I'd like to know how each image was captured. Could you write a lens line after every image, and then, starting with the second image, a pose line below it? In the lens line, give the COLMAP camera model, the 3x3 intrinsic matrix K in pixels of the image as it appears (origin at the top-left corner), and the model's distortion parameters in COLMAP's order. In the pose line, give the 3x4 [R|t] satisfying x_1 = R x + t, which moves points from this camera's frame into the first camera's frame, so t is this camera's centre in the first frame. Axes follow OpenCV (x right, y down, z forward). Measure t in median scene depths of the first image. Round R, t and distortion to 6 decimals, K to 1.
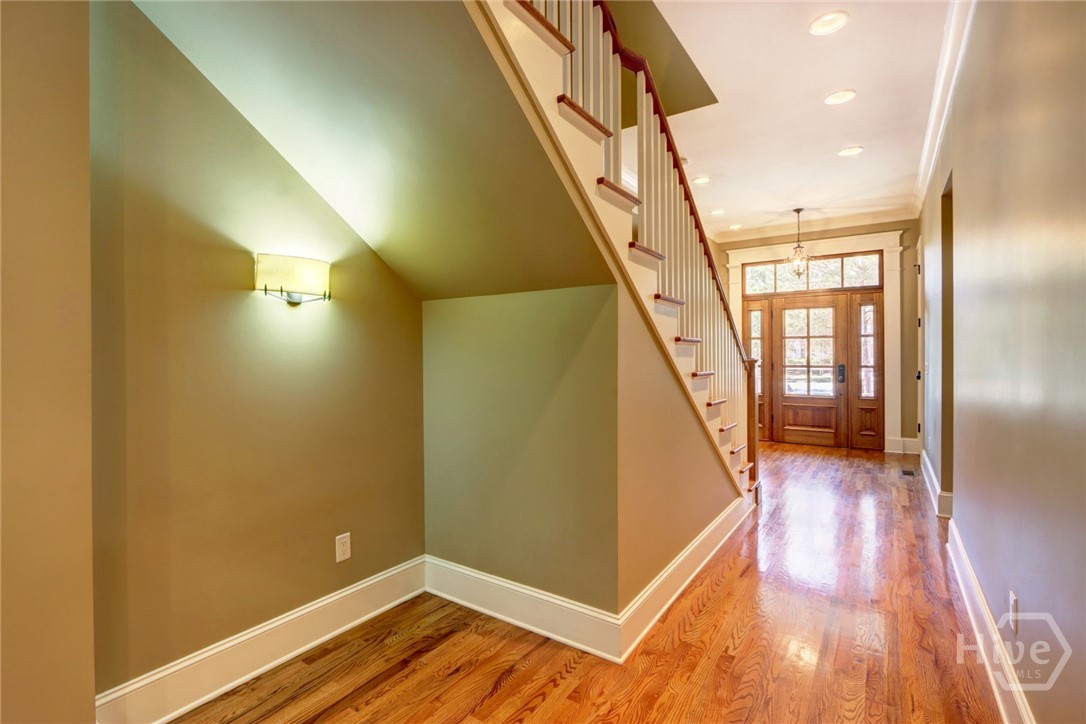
lens RADIAL K [[508.7, 0, 534.7], [0, 508.7, 351.9], [0, 0, 1]] dist [-0.013919, 0.001185]
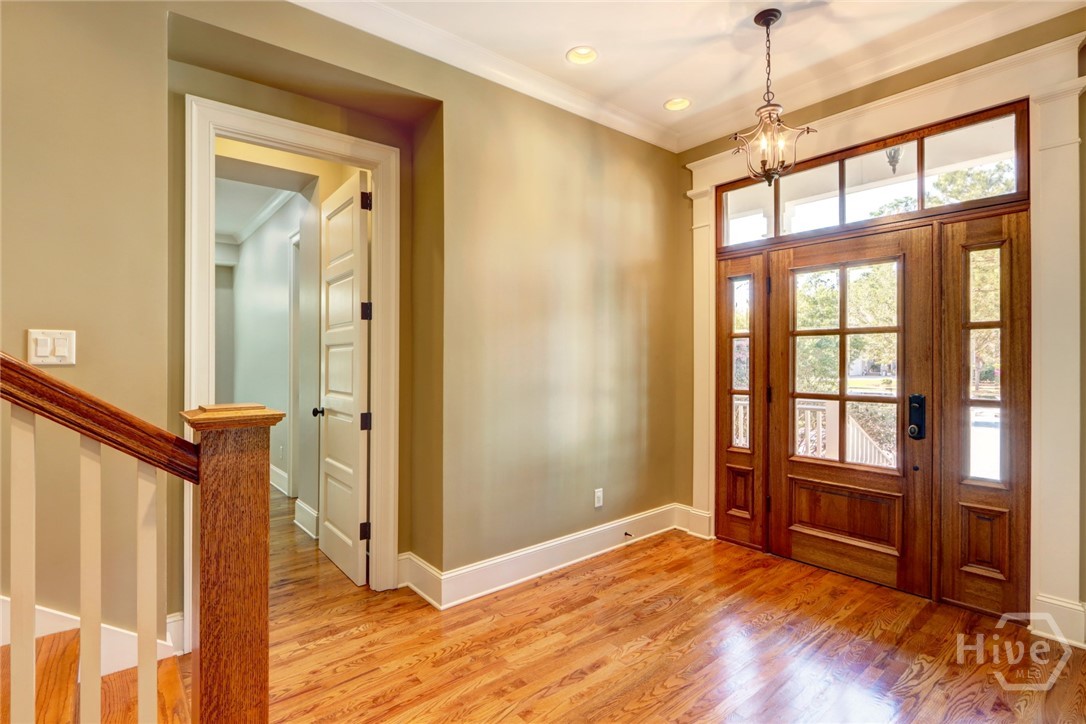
lens RADIAL K [[508.7, 0, 569.3], [0, 508.7, 359.3], [0, 0, 1]] dist [-0.013919, 0.001185]
pose [[0.983668, -0.001423, -0.179989, 0.396714], [0.003692, 0.999918, 0.012272, -0.011353], [0.179956, -0.012736, 0.983592, 0.536630]]
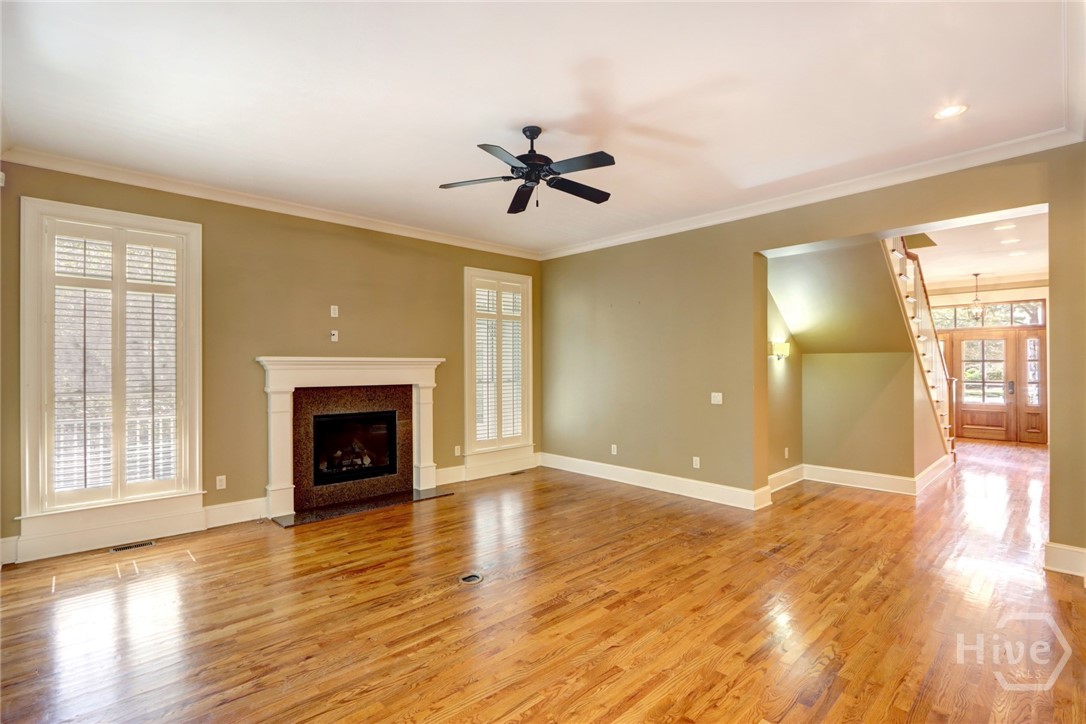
lens RADIAL K [[508.7, 0, 534.4], [0, 508.7, 361.4], [0, 0, 1]] dist [-0.013919, 0.001185]
pose [[0.977652, -0.001044, -0.210228, -0.378081], [0.000013, 0.999988, -0.004904, -0.022424], [0.210230, 0.004792, 0.977640, -0.616402]]
